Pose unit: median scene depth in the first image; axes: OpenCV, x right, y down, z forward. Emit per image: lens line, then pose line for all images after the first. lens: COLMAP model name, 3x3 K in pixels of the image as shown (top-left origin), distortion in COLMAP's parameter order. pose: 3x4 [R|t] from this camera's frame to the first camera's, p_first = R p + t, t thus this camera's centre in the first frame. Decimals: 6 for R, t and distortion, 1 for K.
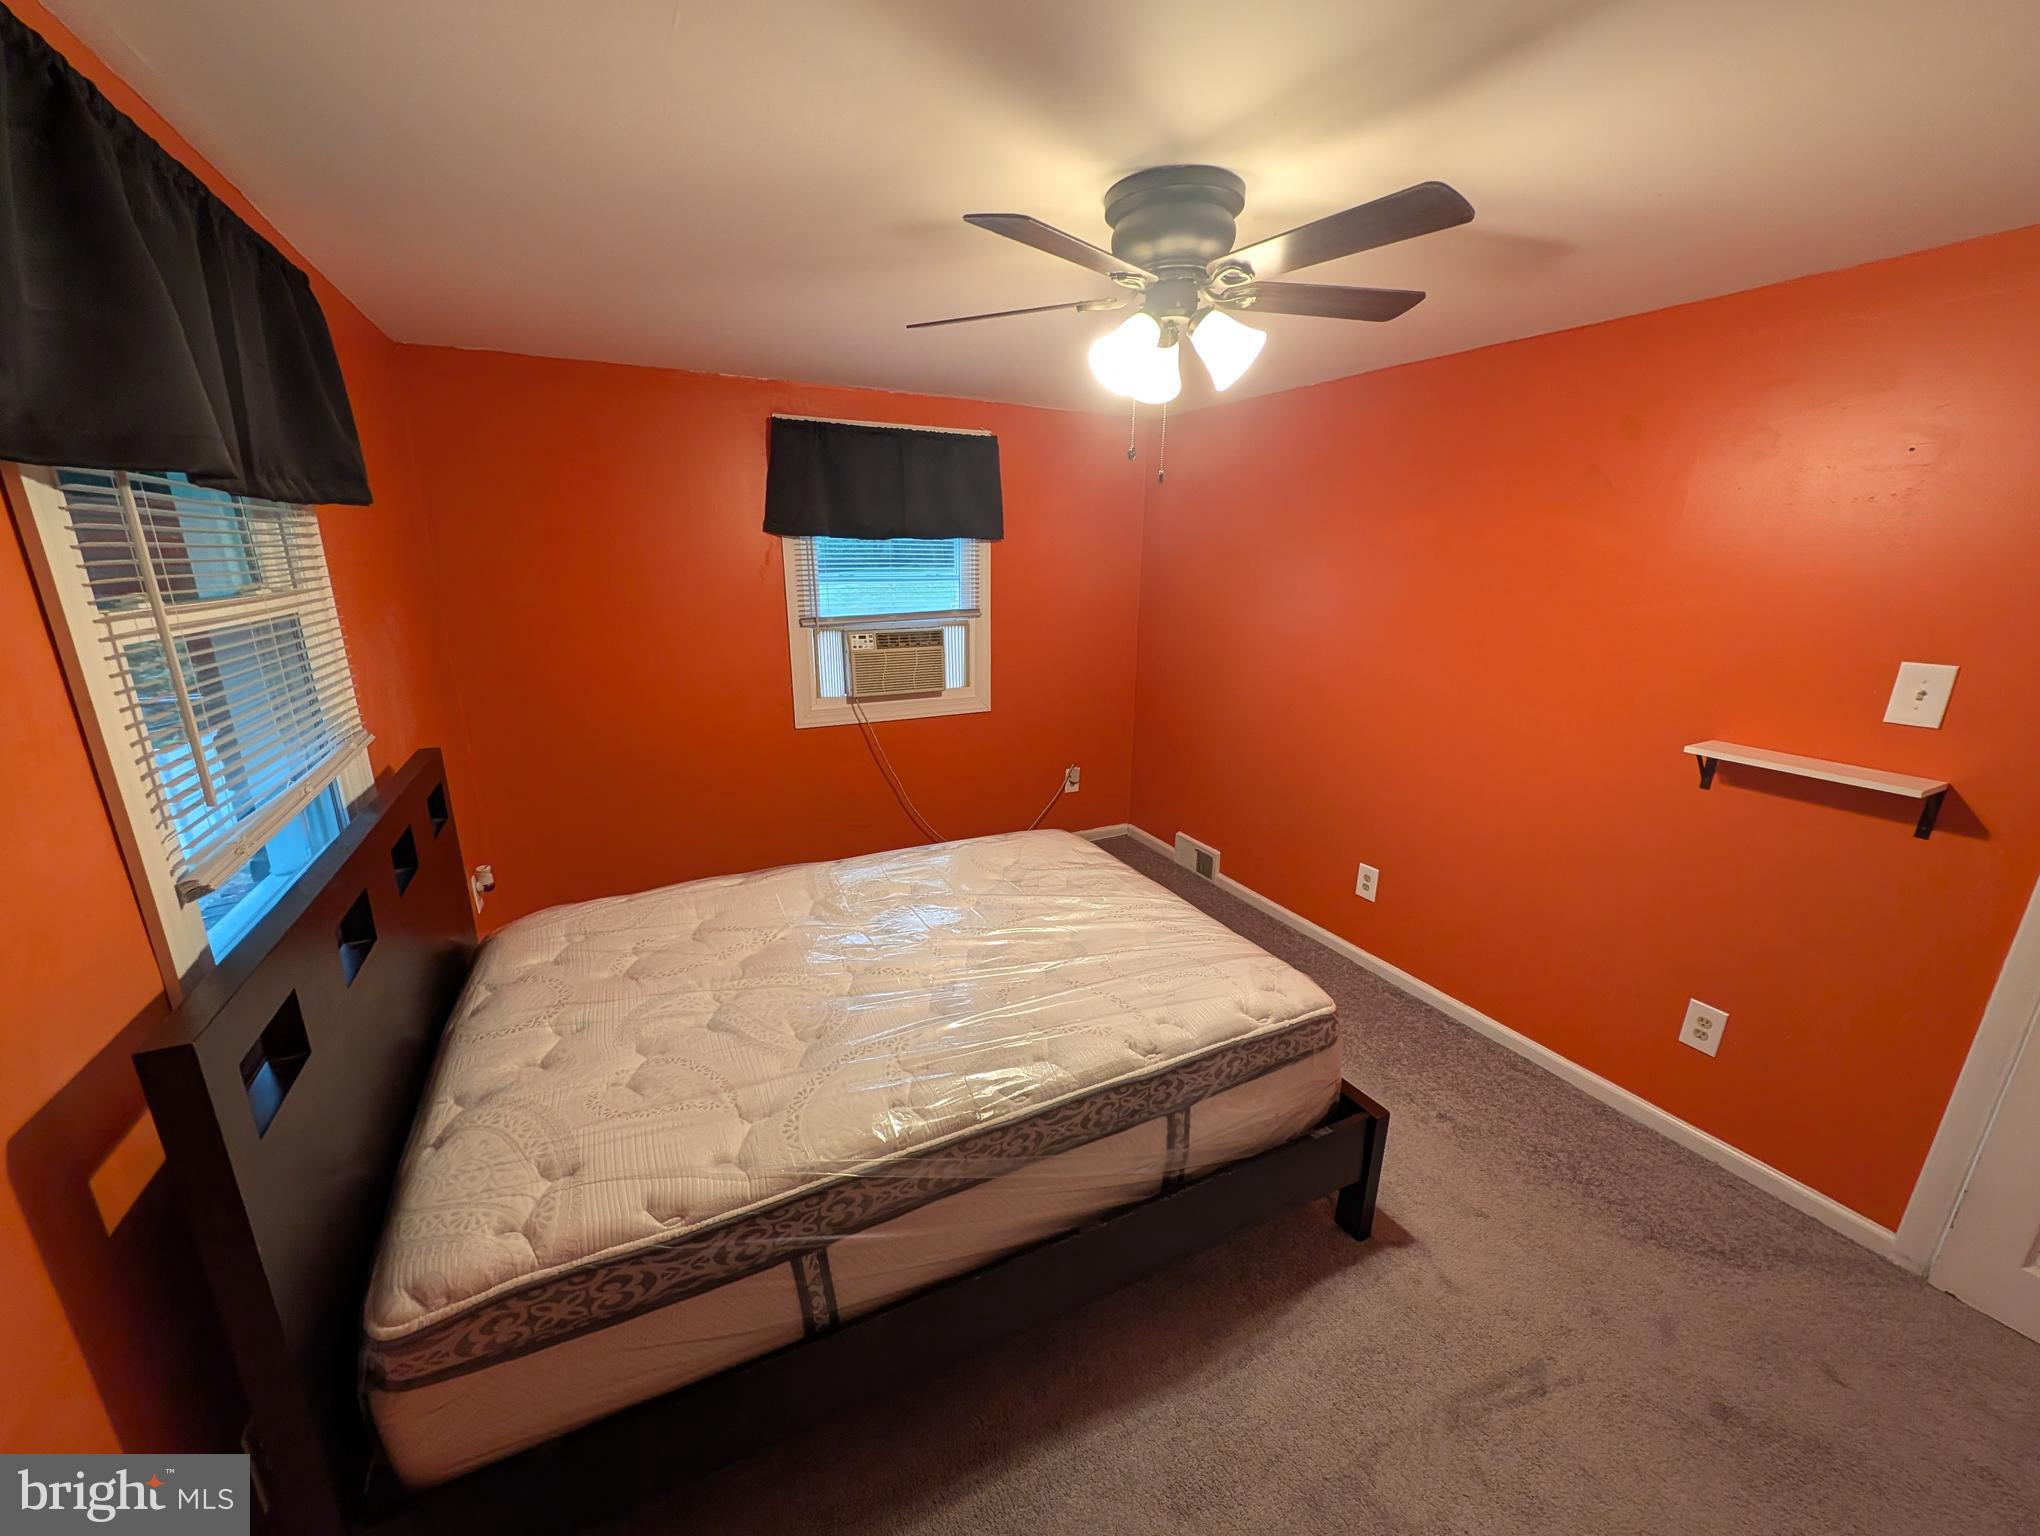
lens RADIAL K [[770.5, 0, 1010.8], [0, 770.5, 767.9], [0, 0, 1]] dist [0.005592, -0.003112]
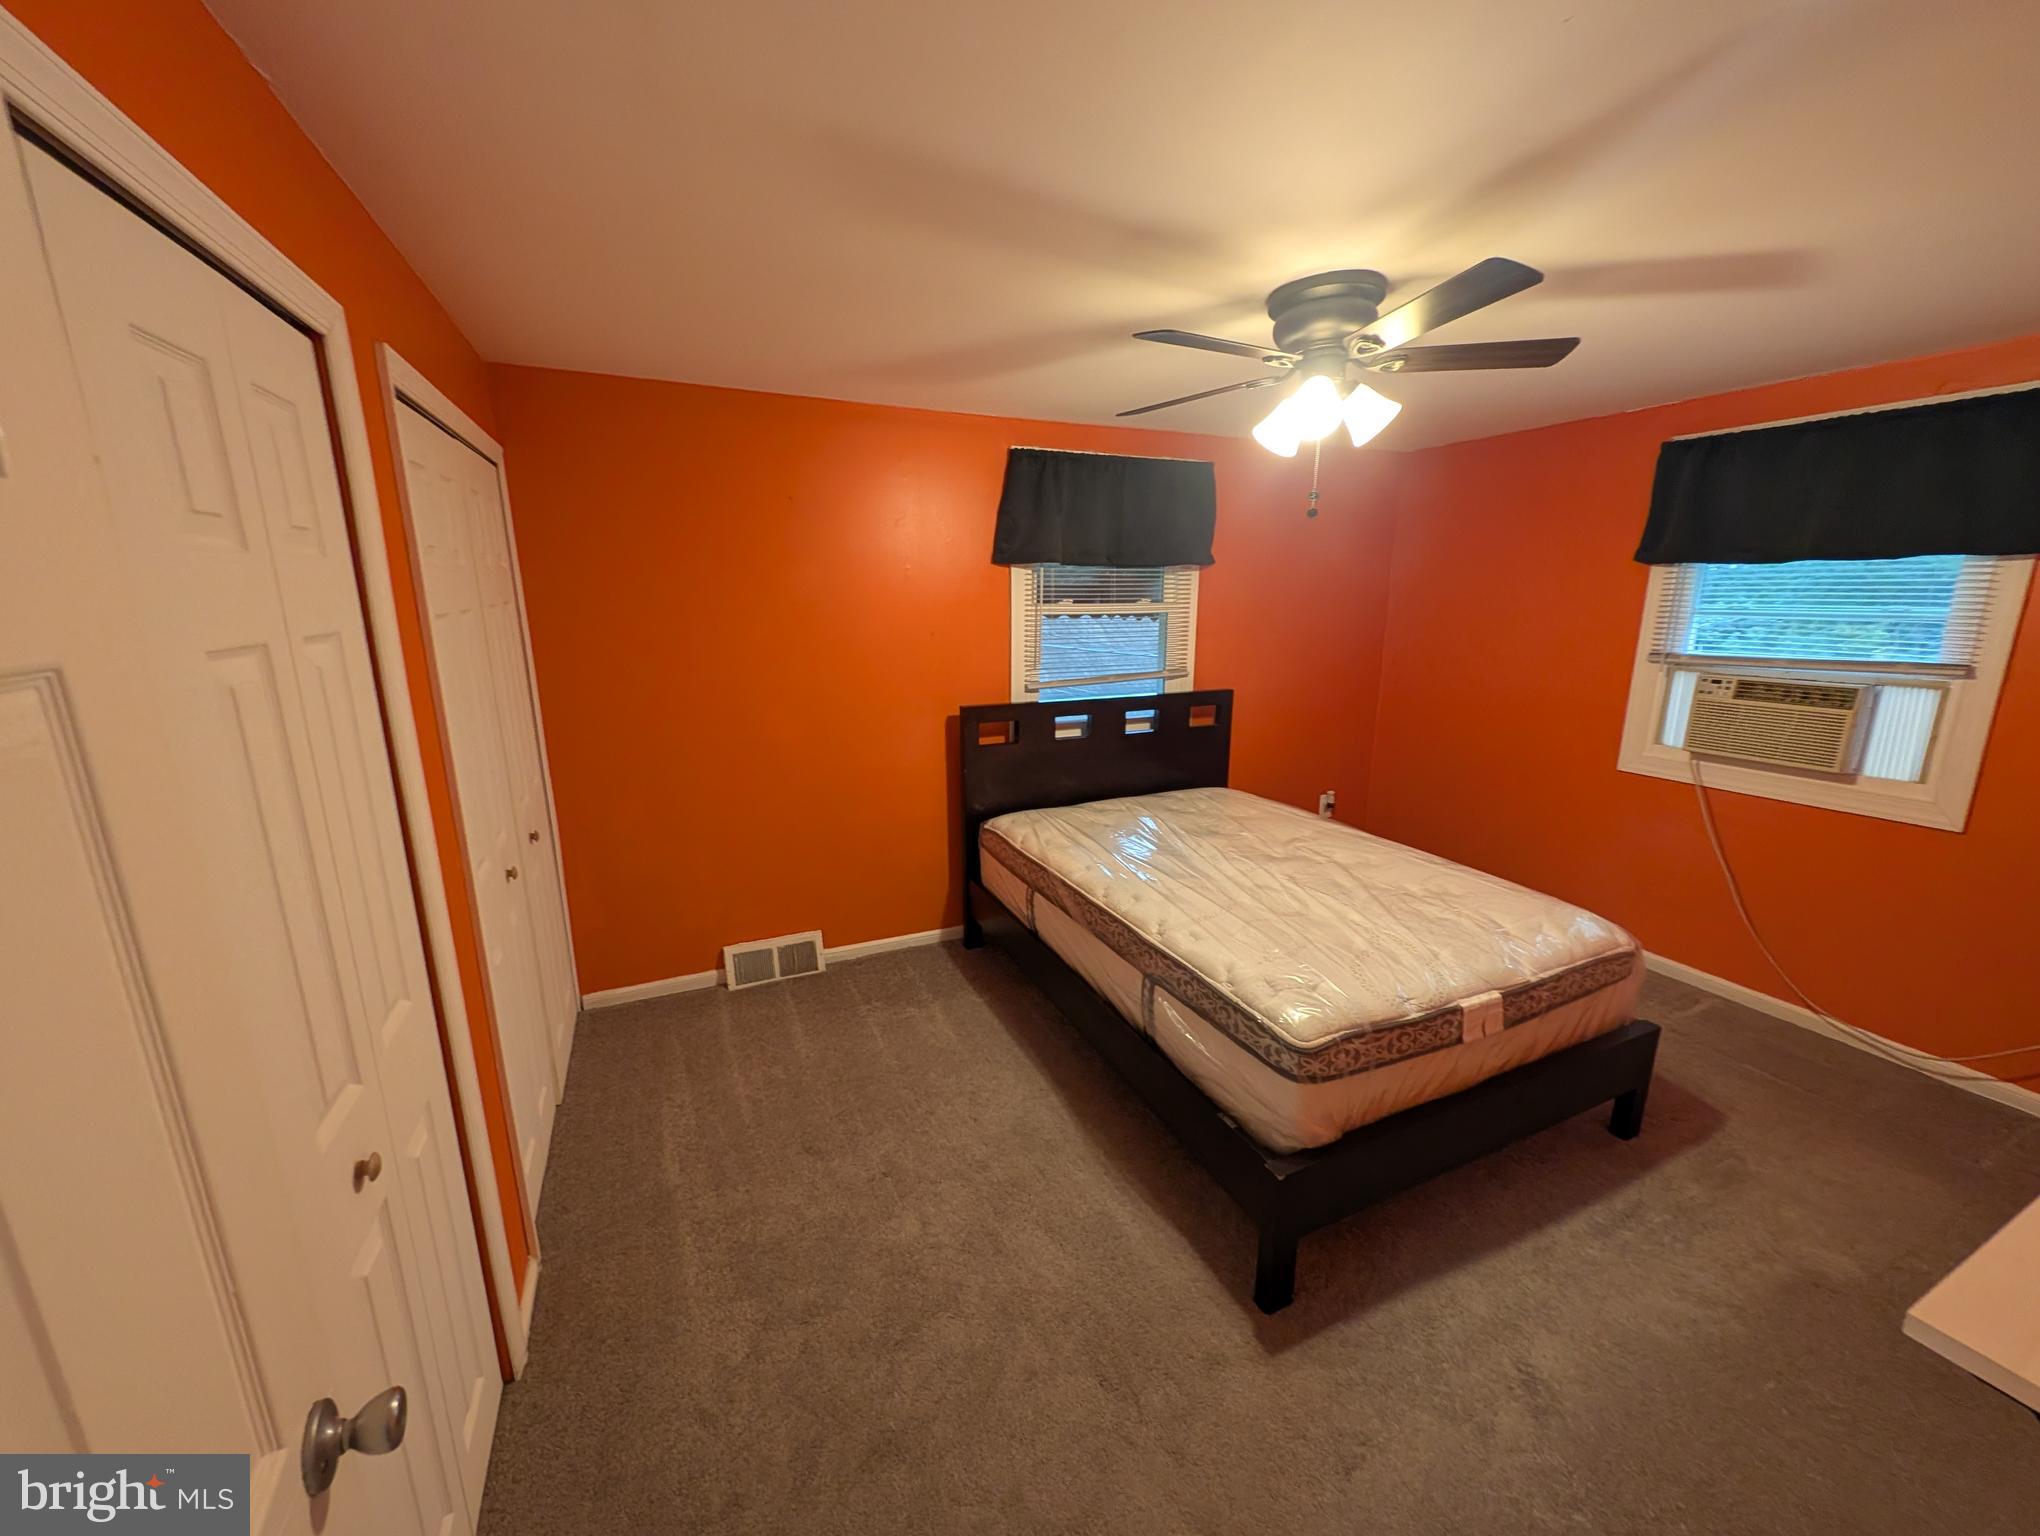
lens RADIAL K [[770.5, 0, 1027.7], [0, 770.5, 769.5], [0, 0, 1]] dist [0.005592, -0.003112]
pose [[-0.013728, 0.218562, -0.975726, 0.653609], [-0.264226, 0.940339, 0.214353, -0.064414], [0.964363, 0.260755, 0.044841, 0.277961]]
